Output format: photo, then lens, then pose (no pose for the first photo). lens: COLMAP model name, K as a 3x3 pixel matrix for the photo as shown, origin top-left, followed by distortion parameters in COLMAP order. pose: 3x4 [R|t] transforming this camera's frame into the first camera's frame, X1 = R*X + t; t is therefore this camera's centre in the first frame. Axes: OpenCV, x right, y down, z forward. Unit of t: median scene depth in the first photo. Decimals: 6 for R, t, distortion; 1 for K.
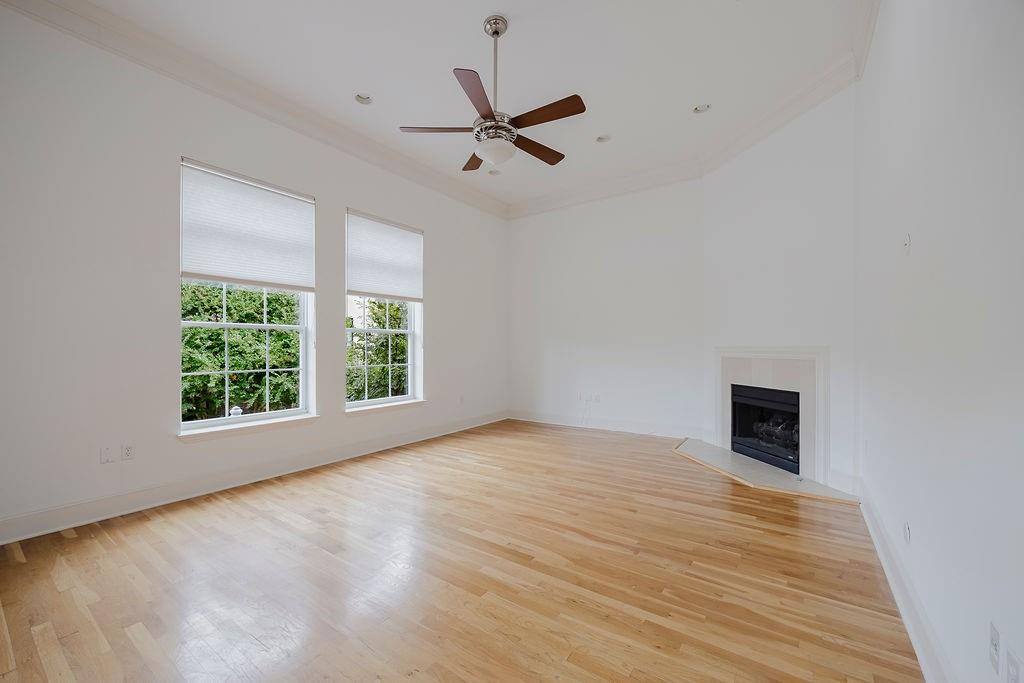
lens RADIAL K [[409.9, 0, 486.4], [0, 409.9, 342.0], [0, 0, 1]] dist [-0.000629, 0.000013]
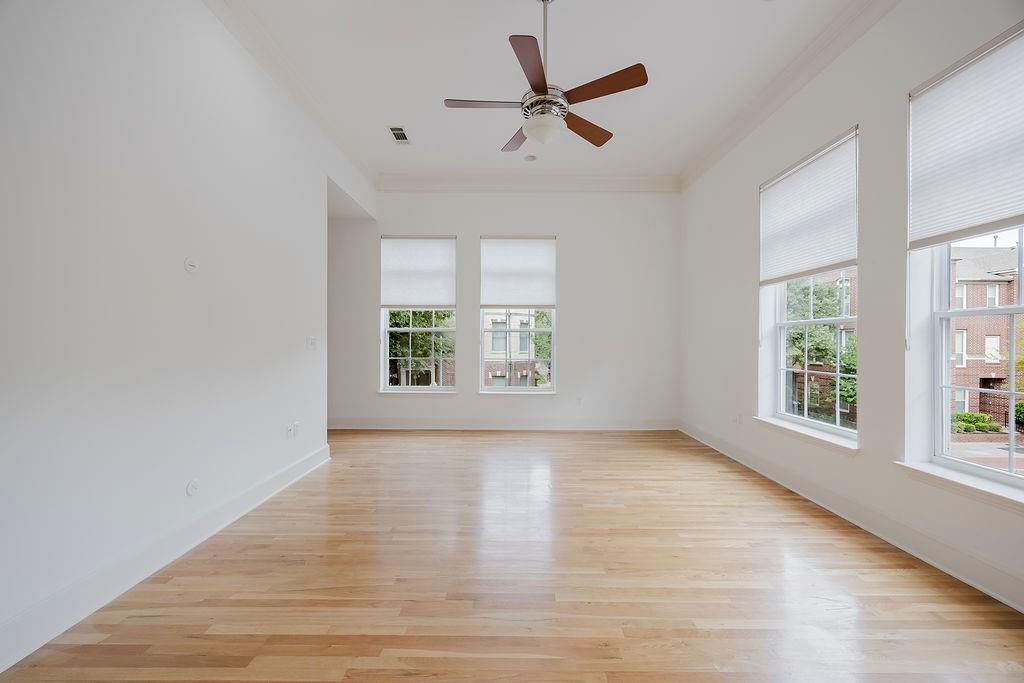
lens RADIAL K [[394.8, 0, 512.0], [0, 394.8, 341.5], [0, 0, 1]] dist [0.000272, 0.000046]
pose [[-0.789368, -0.002908, -0.613914, 0.551127], [0.007564, 0.999867, -0.014463, 0.008874], [0.613874, -0.016060, -0.789241, 1.463657]]
